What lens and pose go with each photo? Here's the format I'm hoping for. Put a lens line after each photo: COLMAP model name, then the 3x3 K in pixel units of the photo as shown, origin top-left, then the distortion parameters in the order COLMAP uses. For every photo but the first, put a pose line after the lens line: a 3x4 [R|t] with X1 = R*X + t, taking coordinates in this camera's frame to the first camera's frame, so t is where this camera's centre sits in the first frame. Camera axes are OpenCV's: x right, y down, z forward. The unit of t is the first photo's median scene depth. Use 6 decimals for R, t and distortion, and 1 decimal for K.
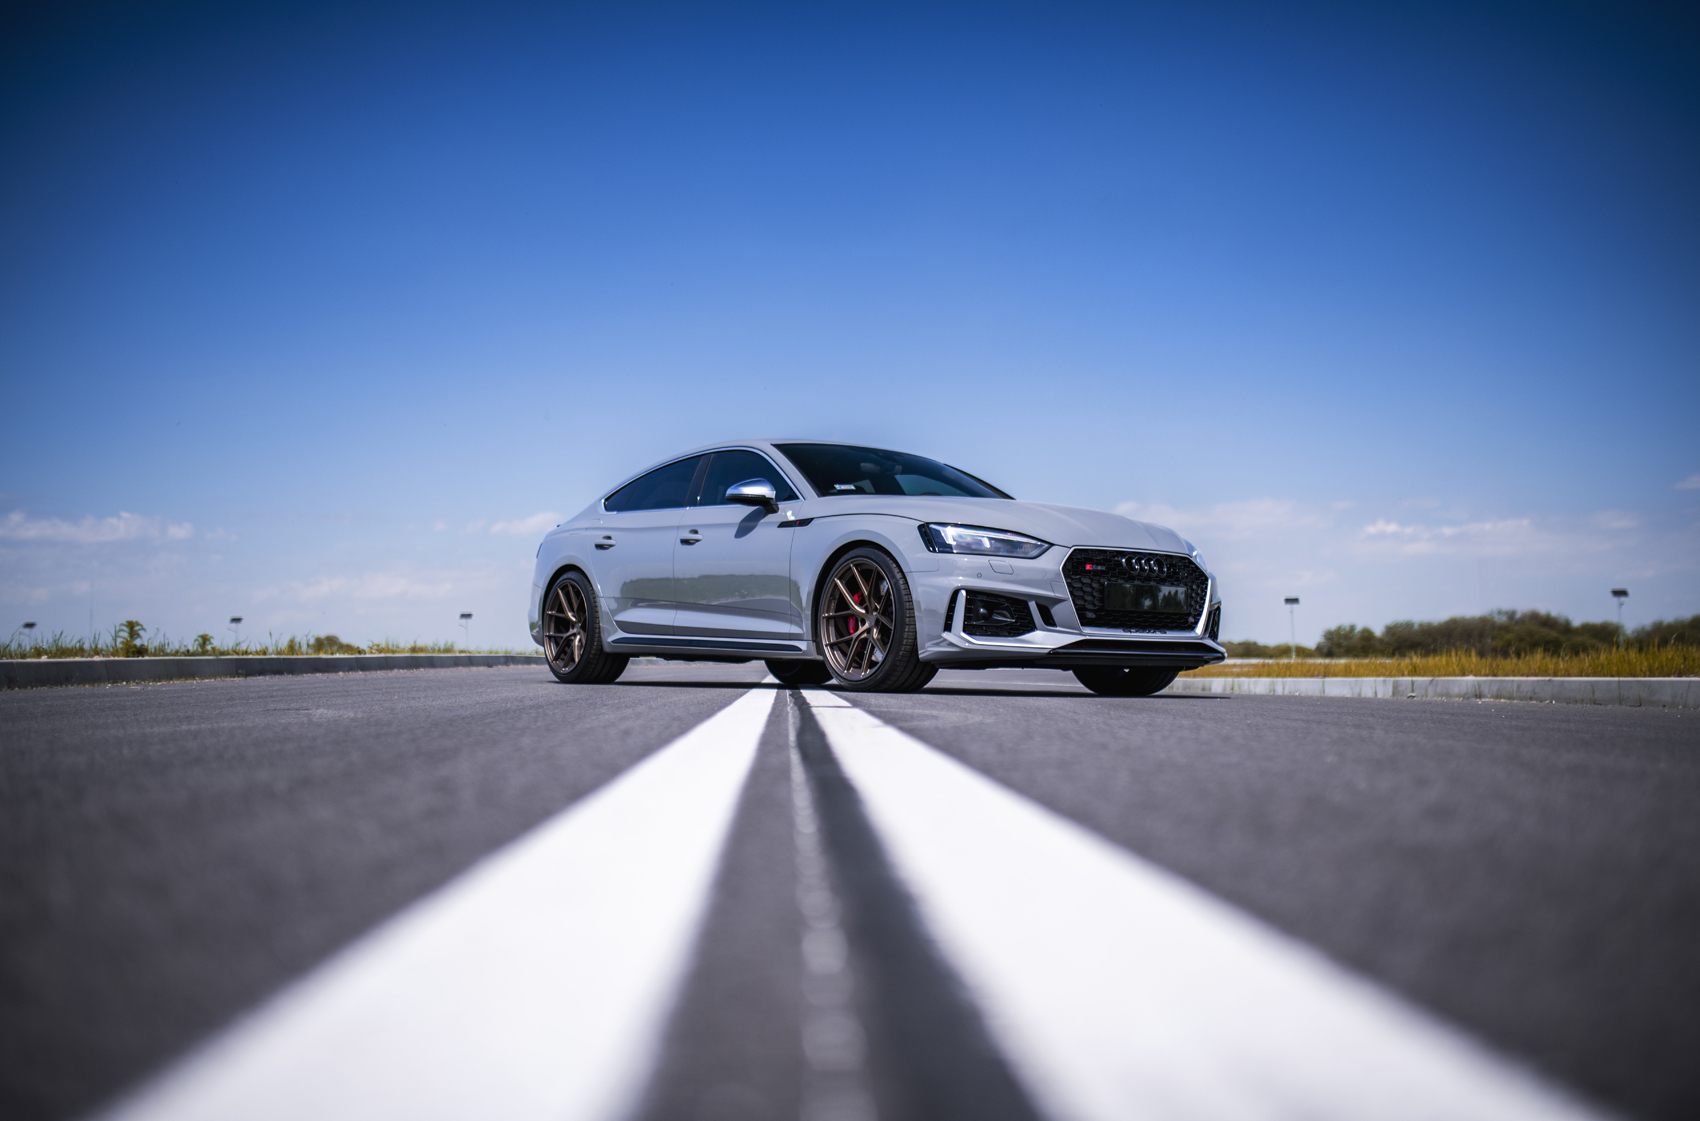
lens RADIAL K [[1806.9, 0, 858.0], [0, 1806.9, 566.1], [0, 0, 1]] dist [-0.016310, 0.000000]
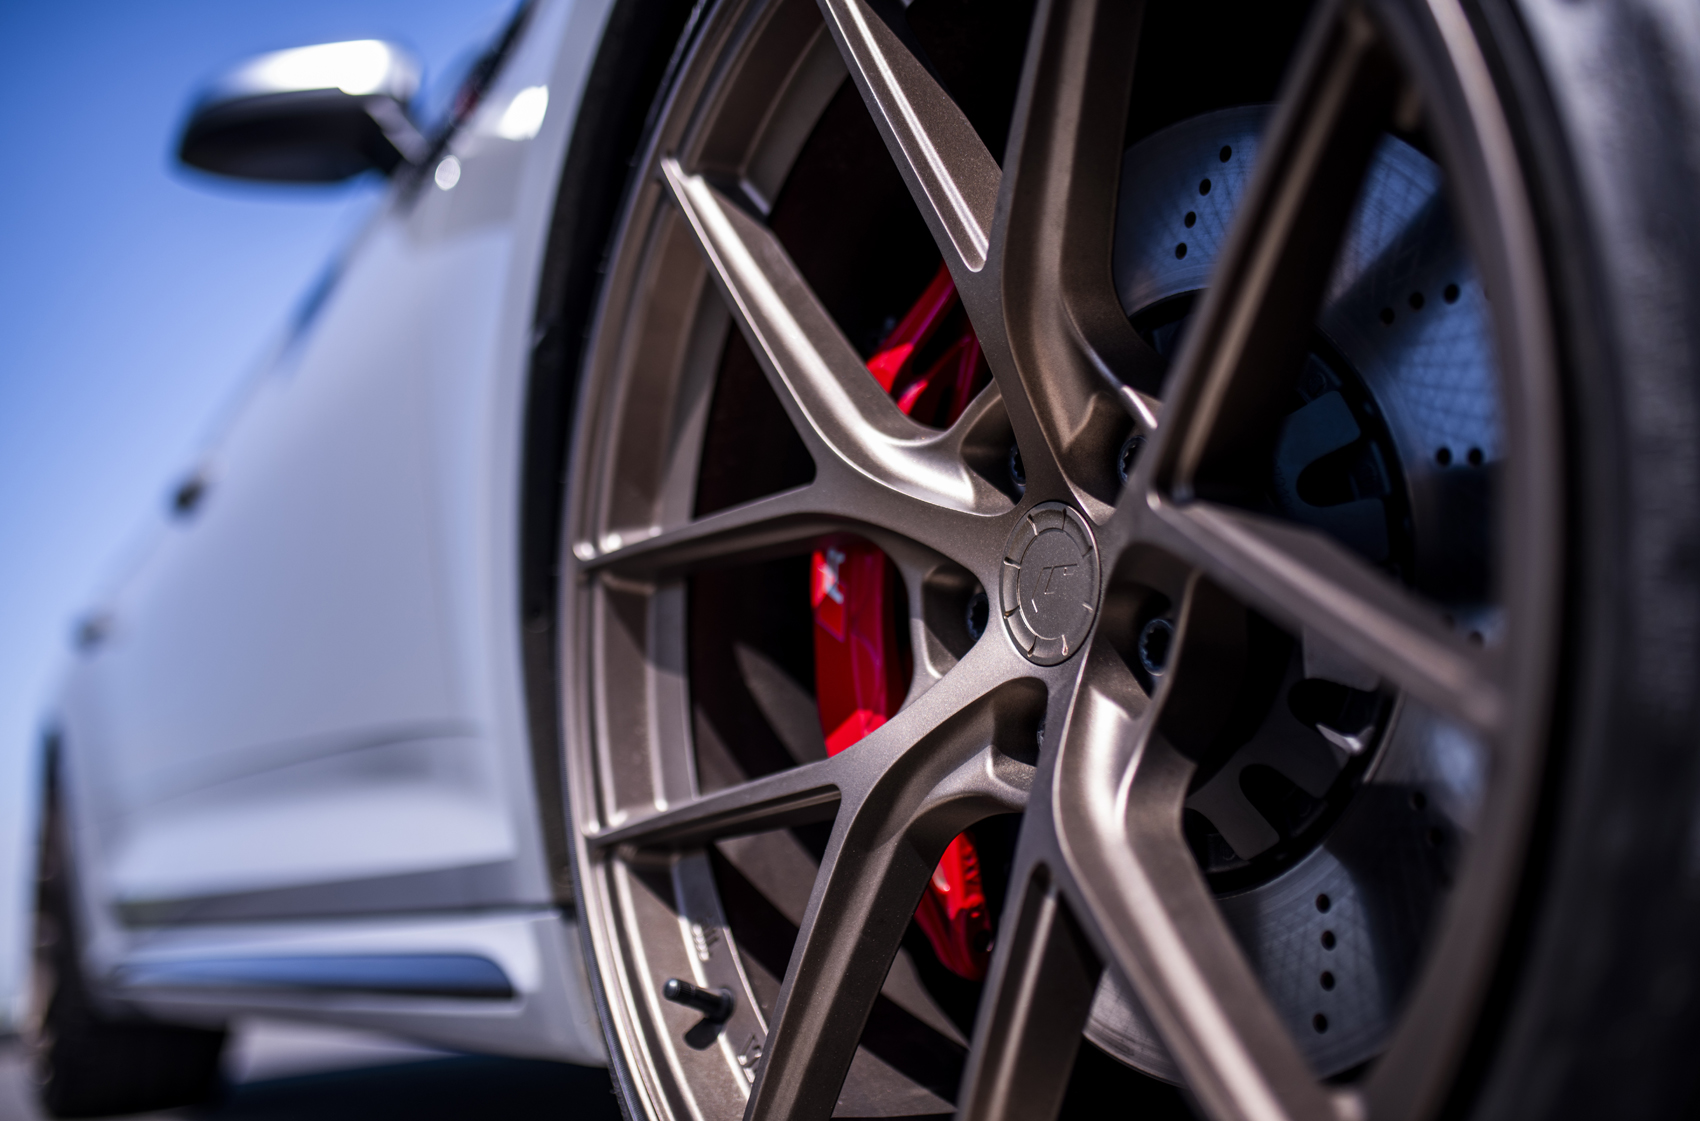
lens RADIAL K [[1806.9, 0, 848.7], [0, 1806.9, 561.7], [0, 0, 1]] dist [-0.016310, 0.000000]
pose [[0.994423, -0.013282, -0.104623, 0.006649], [0.012957, 0.999909, -0.003783, 0.028794], [0.104664, 0.002406, 0.994505, 0.910984]]
